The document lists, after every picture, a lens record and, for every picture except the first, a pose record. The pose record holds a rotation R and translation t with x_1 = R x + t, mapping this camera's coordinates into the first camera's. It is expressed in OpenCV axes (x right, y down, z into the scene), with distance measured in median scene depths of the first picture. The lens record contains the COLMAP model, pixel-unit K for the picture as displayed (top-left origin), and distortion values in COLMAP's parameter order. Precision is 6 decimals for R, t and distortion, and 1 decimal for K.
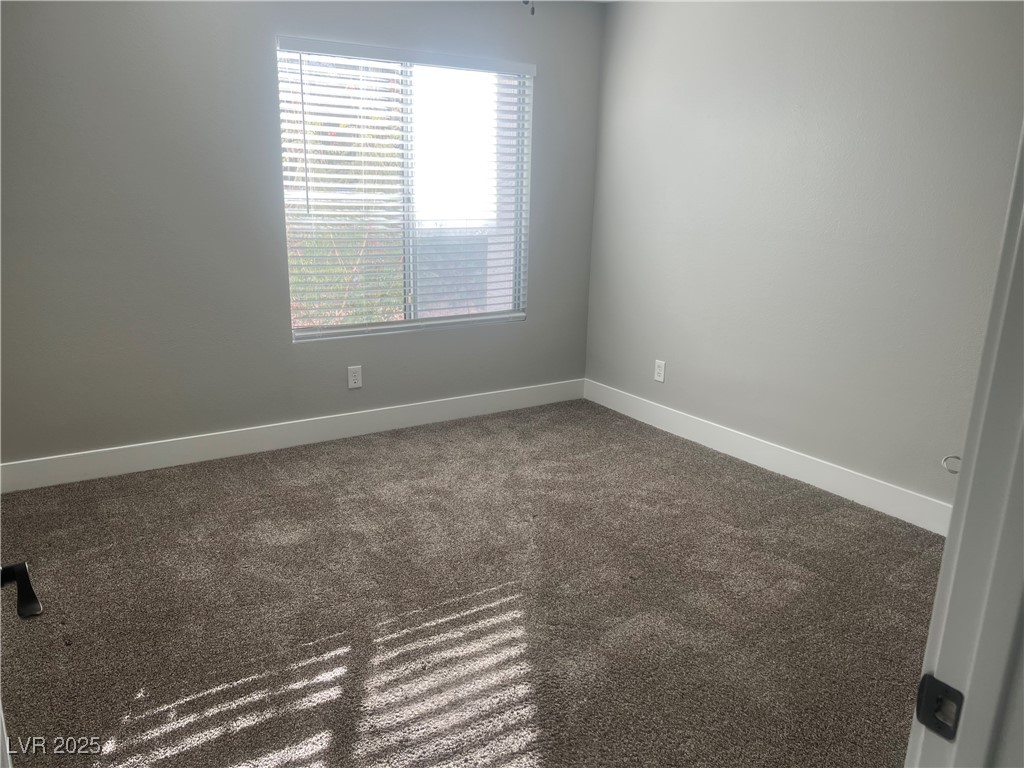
lens RADIAL K [[771.2, 0, 507.4], [0, 771.2, 388.0], [0, 0, 1]] dist [0.071237, -0.096645]
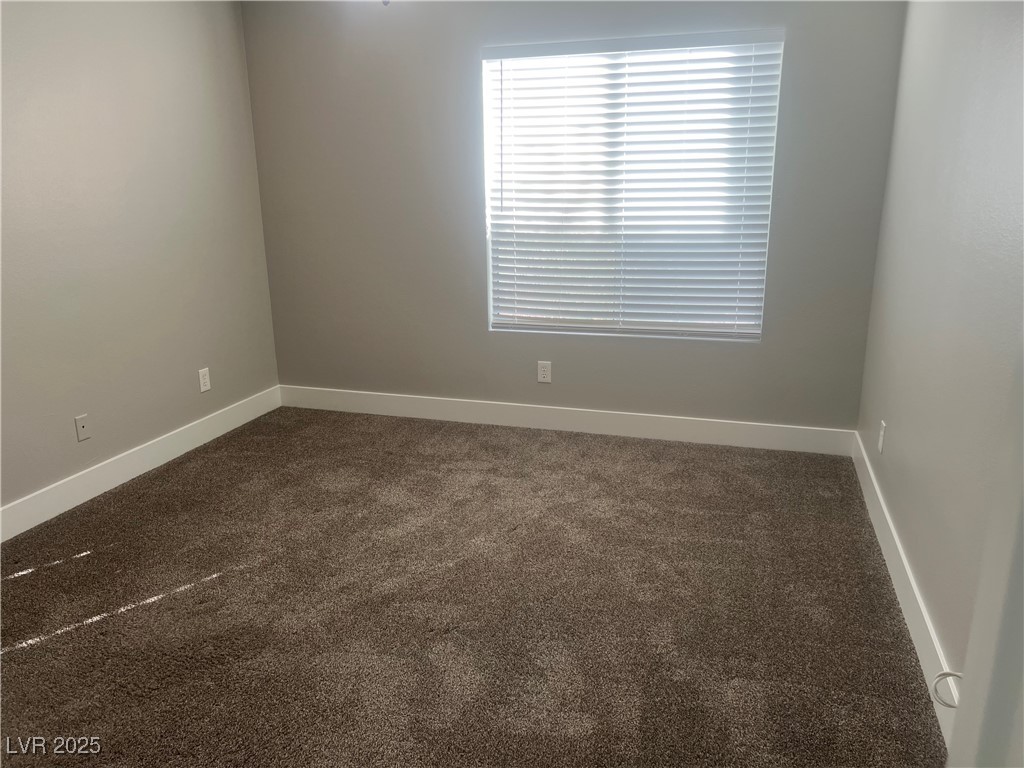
lens RADIAL K [[780.3, 0, 501.0], [0, 780.3, 384.7], [0, 0, 1]] dist [0.123122, -0.103925]
pose [[0.639936, 0.178212, -0.747478, 0.605282], [-0.172440, 0.981231, 0.086312, -0.085895], [0.748830, 0.073661, 0.658656, 0.305883]]
